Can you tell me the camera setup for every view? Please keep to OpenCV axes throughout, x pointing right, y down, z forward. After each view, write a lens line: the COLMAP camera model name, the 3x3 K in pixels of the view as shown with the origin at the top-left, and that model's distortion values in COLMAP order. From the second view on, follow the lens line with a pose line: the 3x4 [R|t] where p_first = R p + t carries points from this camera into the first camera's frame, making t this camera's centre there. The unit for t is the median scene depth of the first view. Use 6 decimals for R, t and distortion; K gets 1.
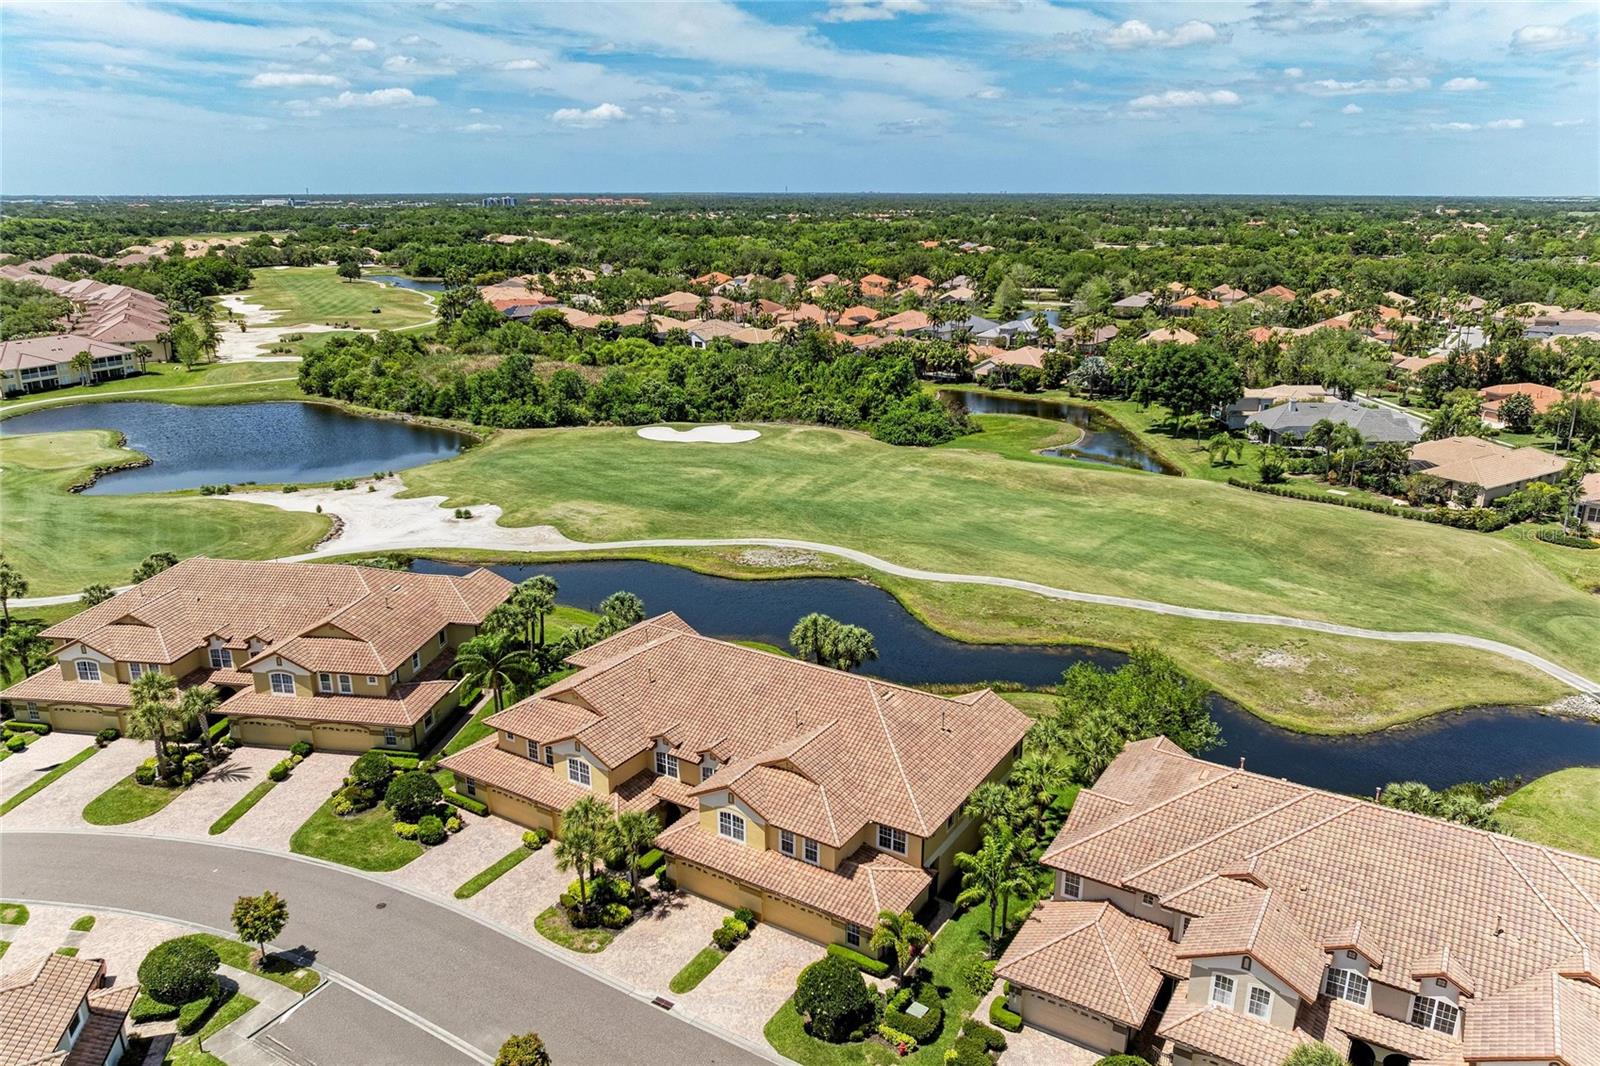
lens RADIAL K [[1124.9, 0, 807.4], [0, 1124.9, 535.4], [0, 0, 1]] dist [-0.014780, -0.001958]
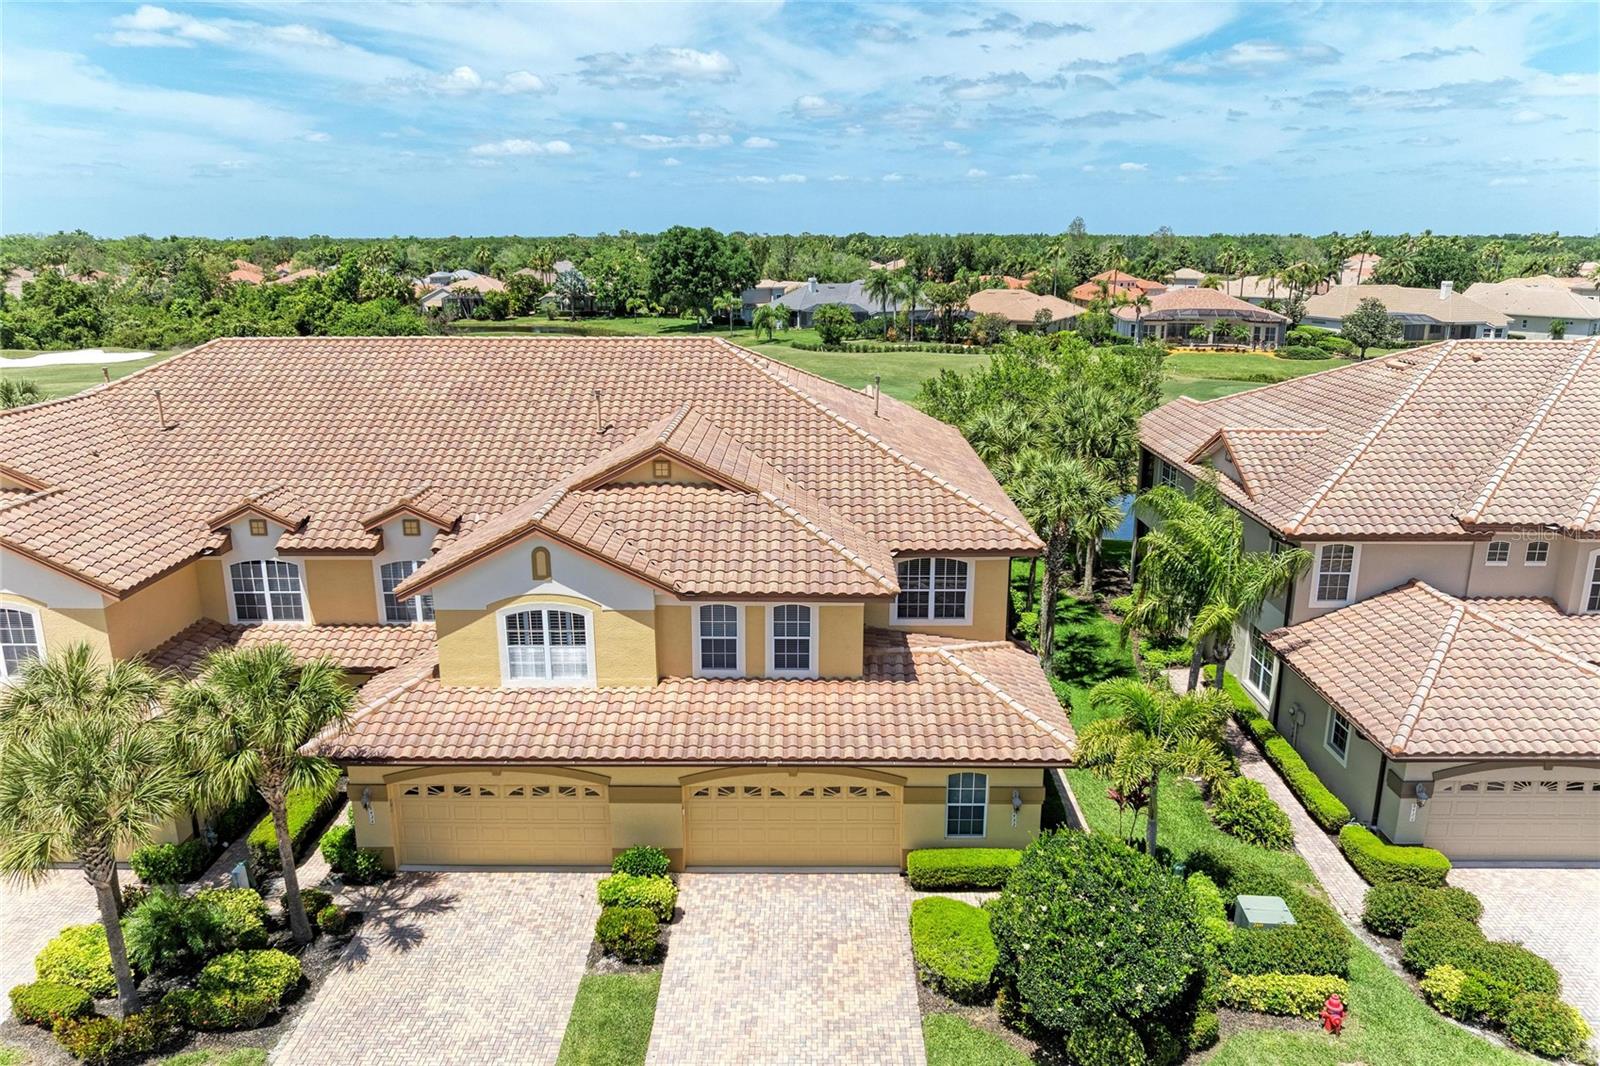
lens RADIAL K [[1124.9, 0, 807.4], [0, 1124.9, 535.4], [0, 0, 1]] dist [-0.014780, -0.001958]
pose [[0.853982, -0.138751, 0.501461, -0.084406], [0.158557, 0.987345, 0.003171, 0.114754], [-0.495555, 0.076802, 0.865174, 0.310748]]
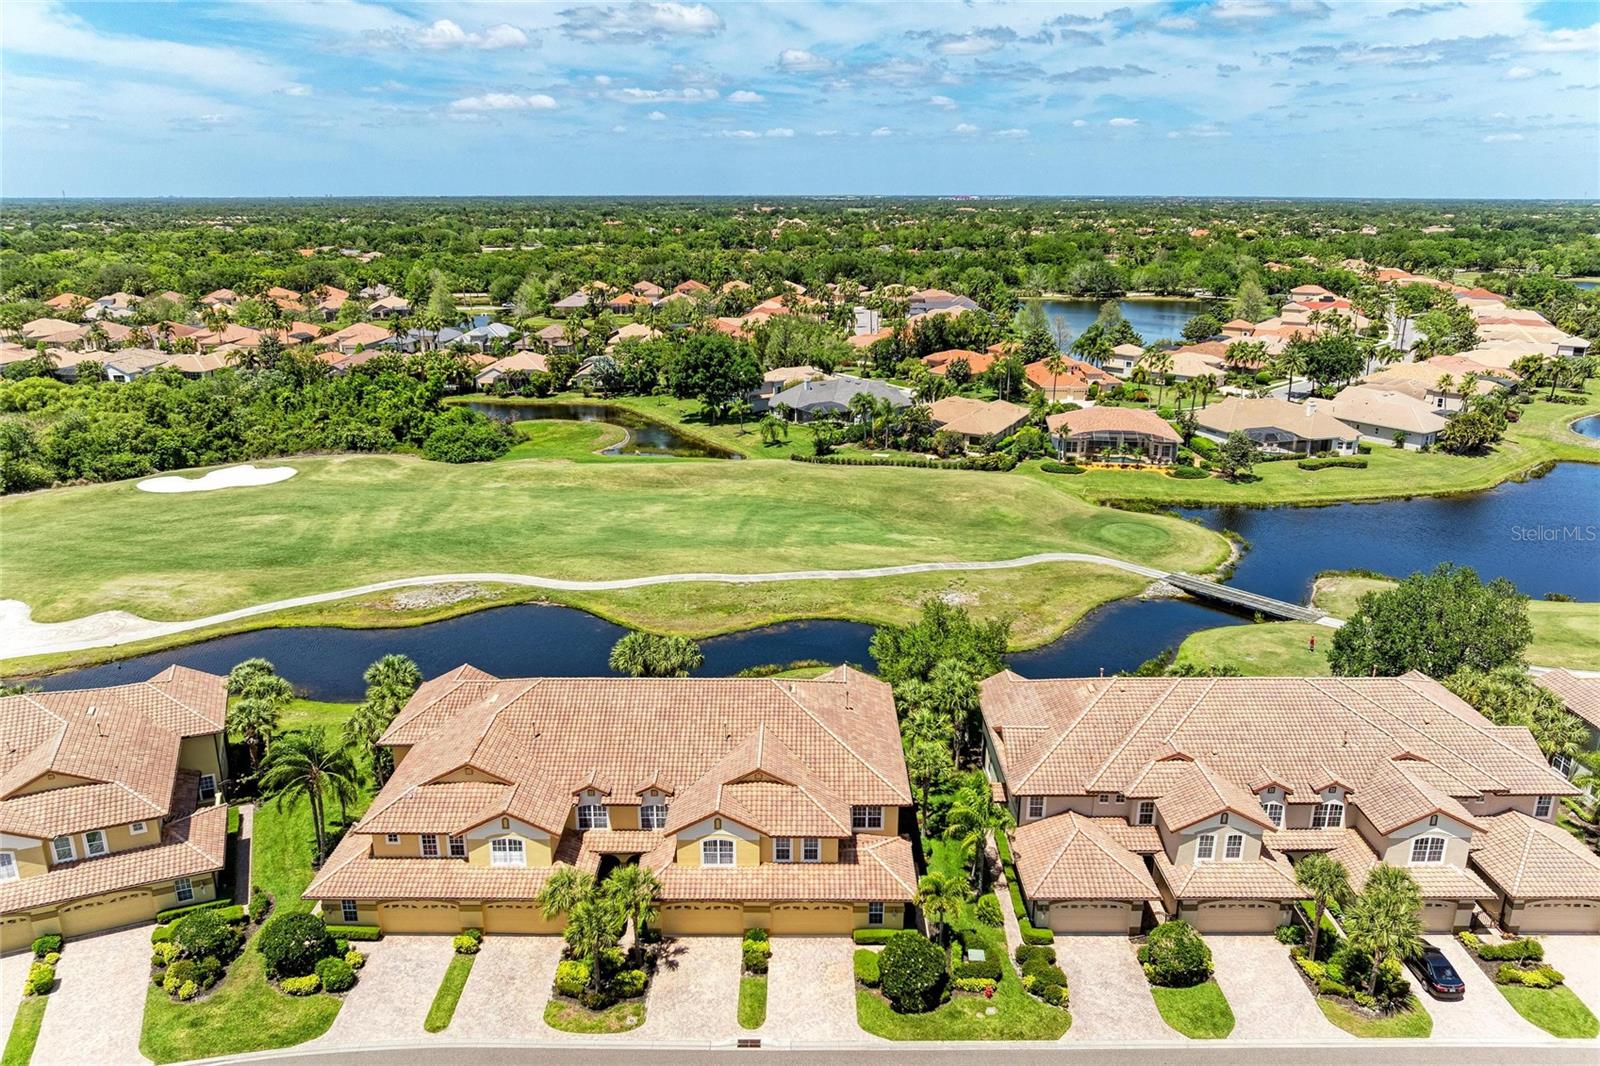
lens RADIAL K [[1124.9, 0, 807.4], [0, 1124.9, 535.4], [0, 0, 1]] dist [-0.014780, -0.001958]
pose [[0.849326, -0.154599, 0.504723, -0.218278], [0.155394, 0.987008, 0.040836, -0.018706], [-0.504479, 0.043748, 0.862315, 0.055948]]
